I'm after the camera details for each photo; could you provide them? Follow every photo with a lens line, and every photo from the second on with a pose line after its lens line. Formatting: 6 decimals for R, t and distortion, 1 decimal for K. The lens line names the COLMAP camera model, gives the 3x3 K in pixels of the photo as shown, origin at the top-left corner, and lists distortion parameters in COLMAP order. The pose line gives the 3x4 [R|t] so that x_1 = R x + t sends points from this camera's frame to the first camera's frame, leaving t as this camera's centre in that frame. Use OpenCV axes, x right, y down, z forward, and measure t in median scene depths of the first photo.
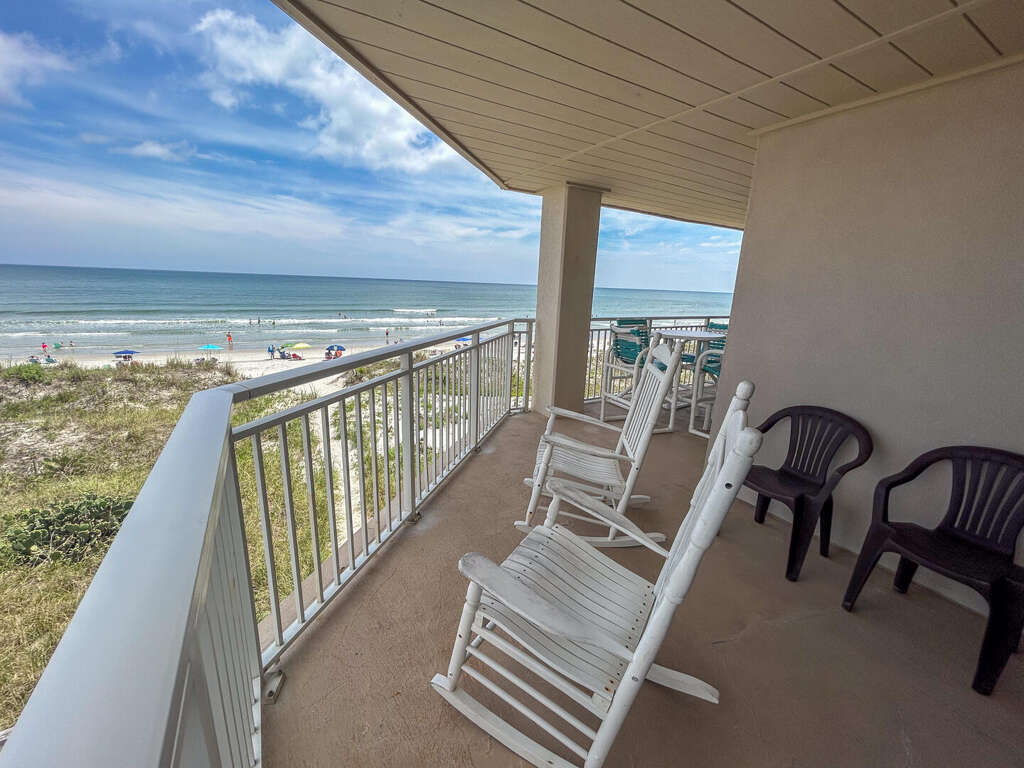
lens RADIAL K [[414.5, 0, 511.3], [0, 414.5, 381.2], [0, 0, 1]] dist [0.000657, -0.000209]
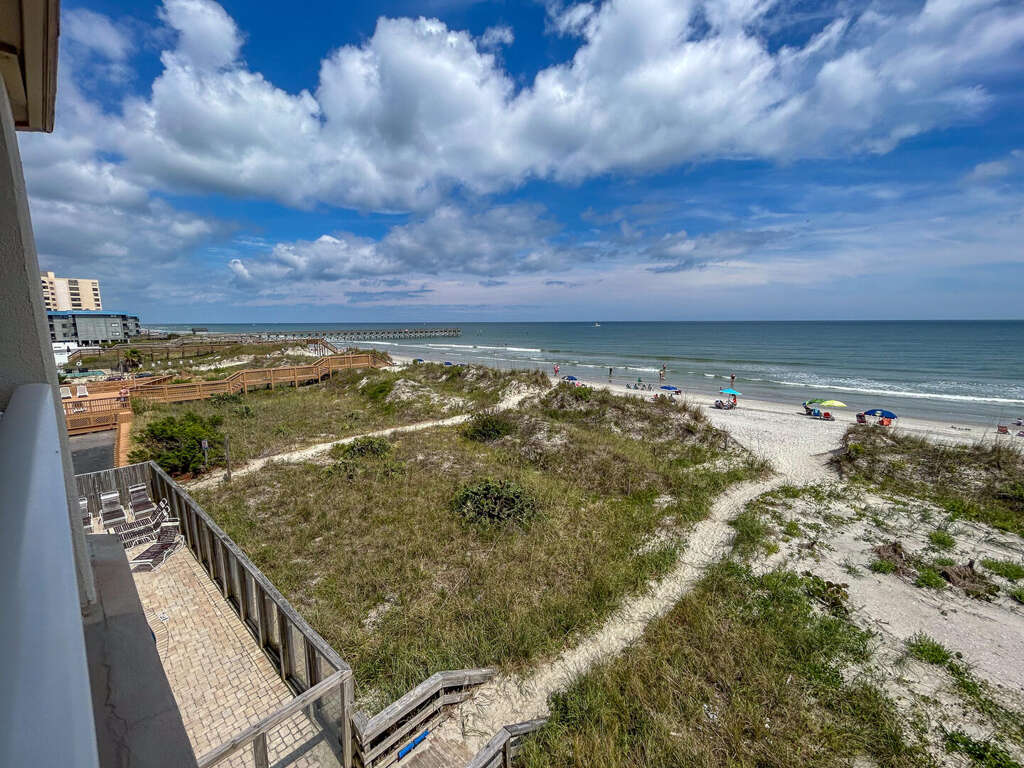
lens RADIAL K [[414.5, 0, 511.3], [0, 414.5, 381.2], [0, 0, 1]] dist [0.000657, -0.000209]
pose [[0.319512, 0.098241, -0.942476, 0.145196], [-0.202783, 0.978658, 0.033267, -0.062714], [0.925630, 0.180489, 0.332615, 0.303195]]
